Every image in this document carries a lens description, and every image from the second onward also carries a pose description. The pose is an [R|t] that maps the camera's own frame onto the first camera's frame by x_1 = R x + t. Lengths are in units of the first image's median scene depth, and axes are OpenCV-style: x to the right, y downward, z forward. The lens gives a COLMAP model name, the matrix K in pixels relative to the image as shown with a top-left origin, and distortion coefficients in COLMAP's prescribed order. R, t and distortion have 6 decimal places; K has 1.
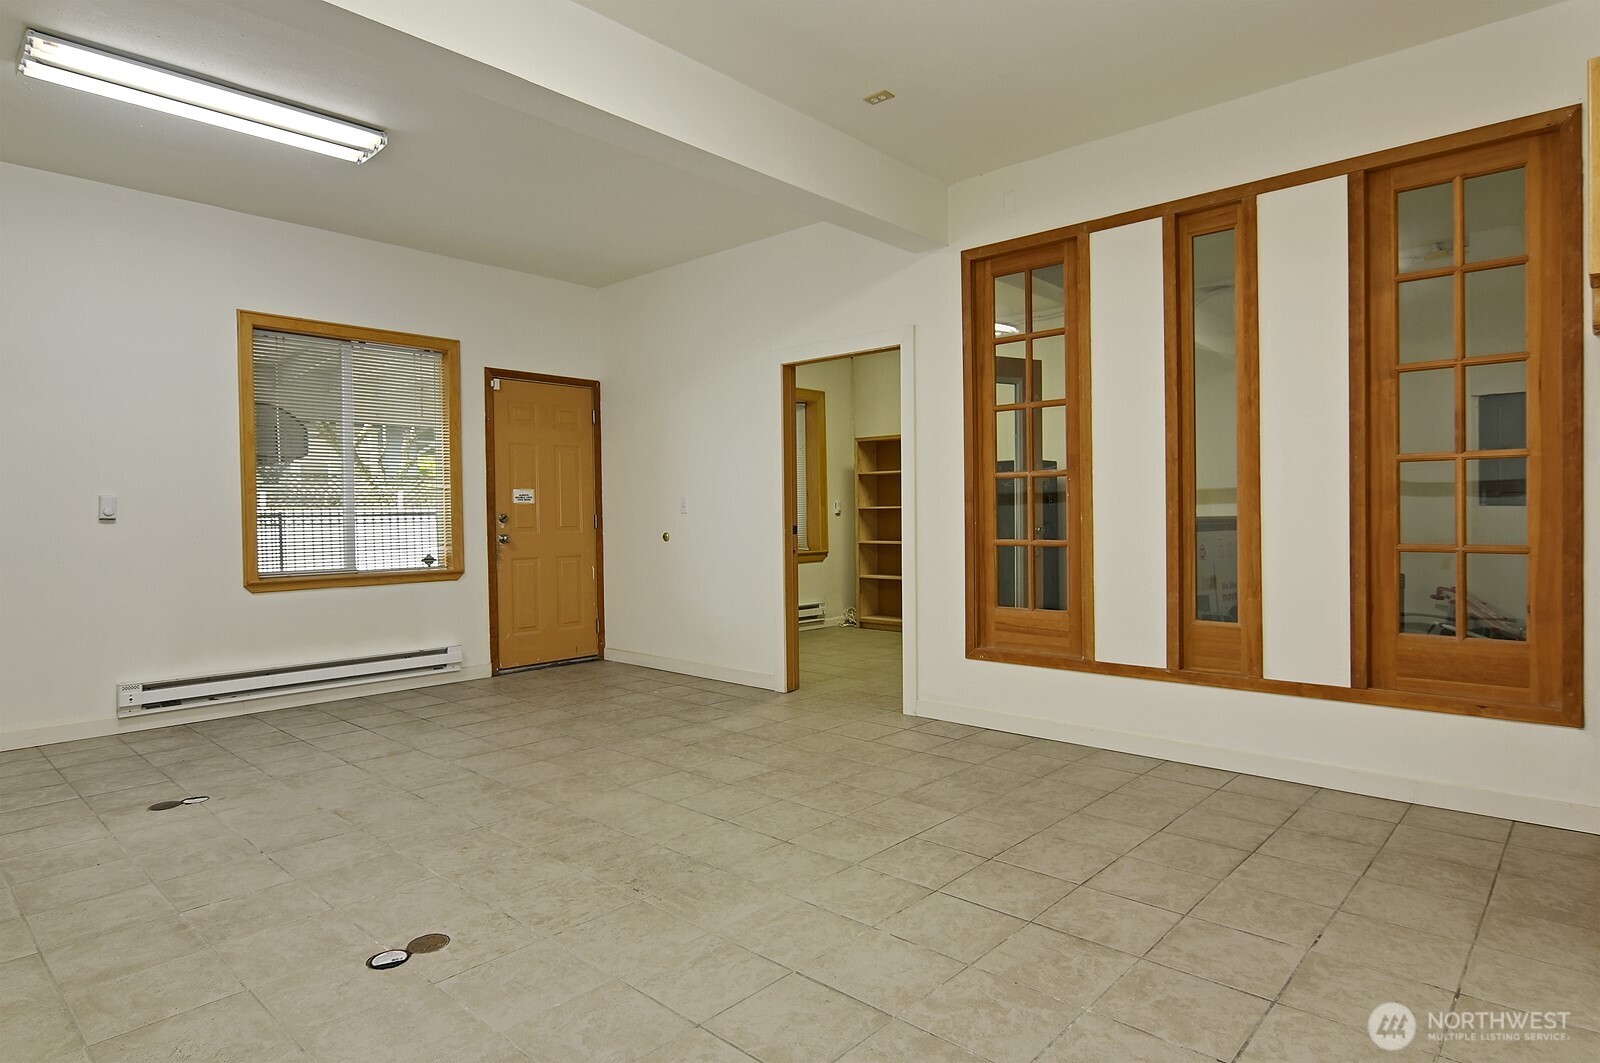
lens RADIAL K [[899.3, 0, 801.1], [0, 899.3, 521.7], [0, 0, 1]] dist [-0.000150, 0.001978]
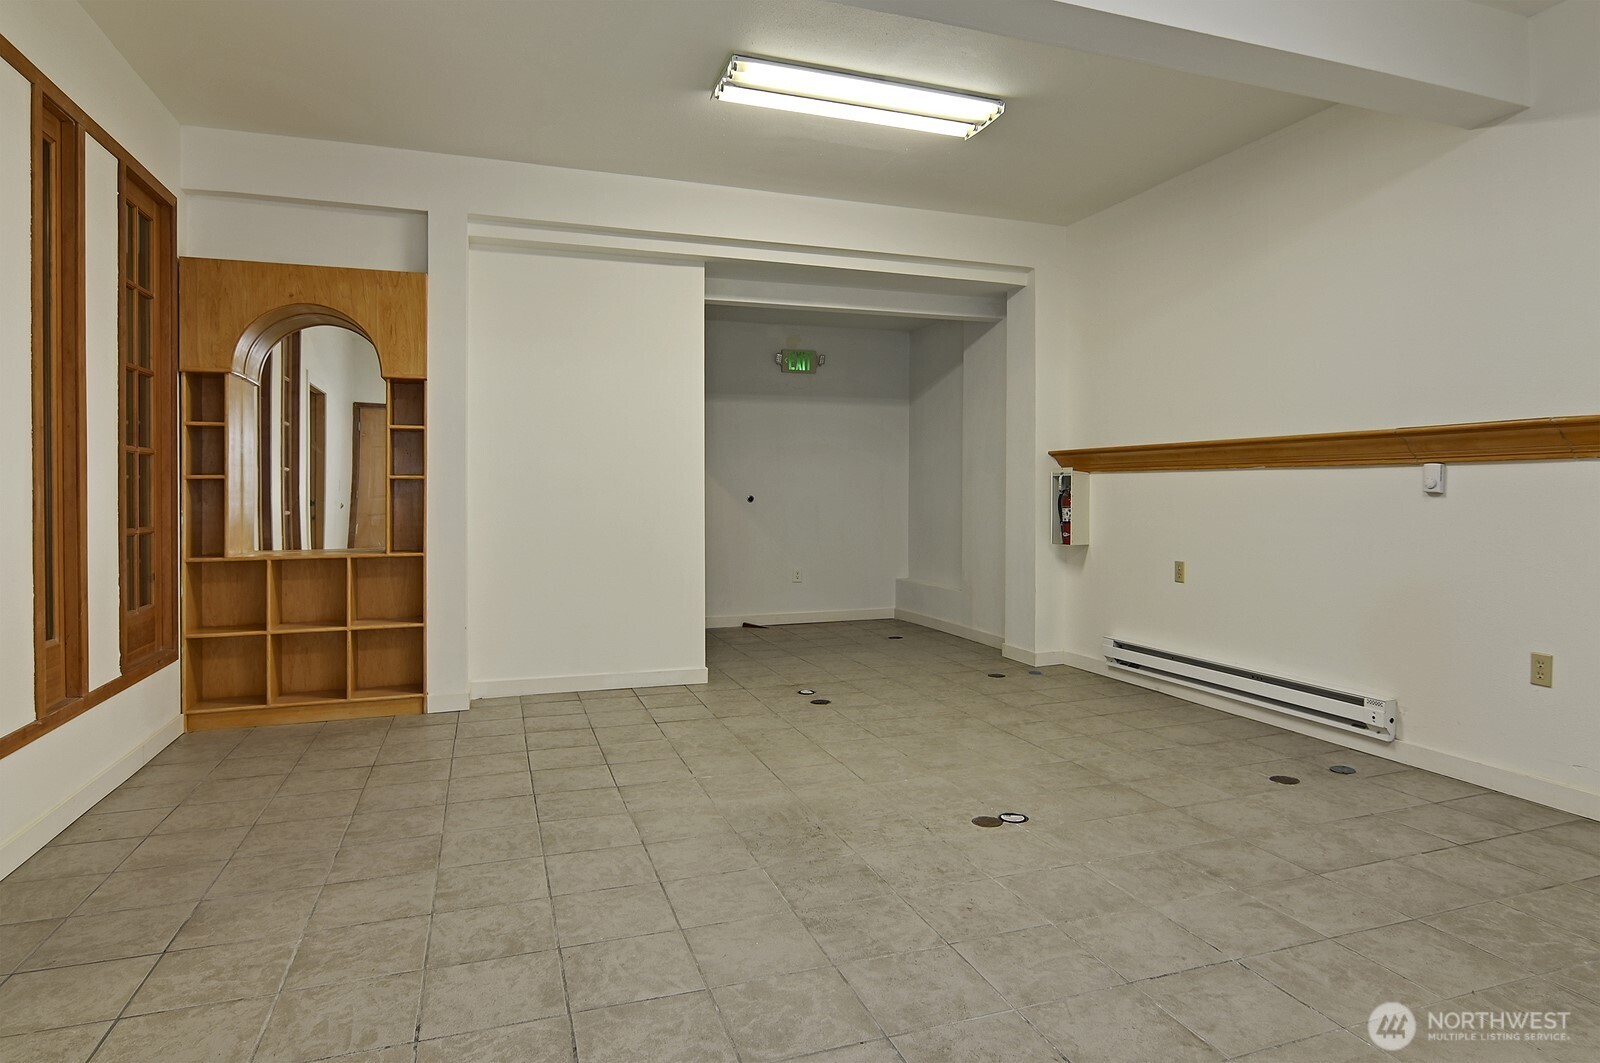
lens RADIAL K [[899.3, 0, 800.6], [0, 899.3, 520.8], [0, 0, 1]] dist [-0.000150, 0.001978]
pose [[-0.877168, -0.003964, 0.480167, -0.626629], [0.016055, 0.999165, 0.037577, -0.018507], [-0.479915, 0.040671, -0.876372, 1.765416]]
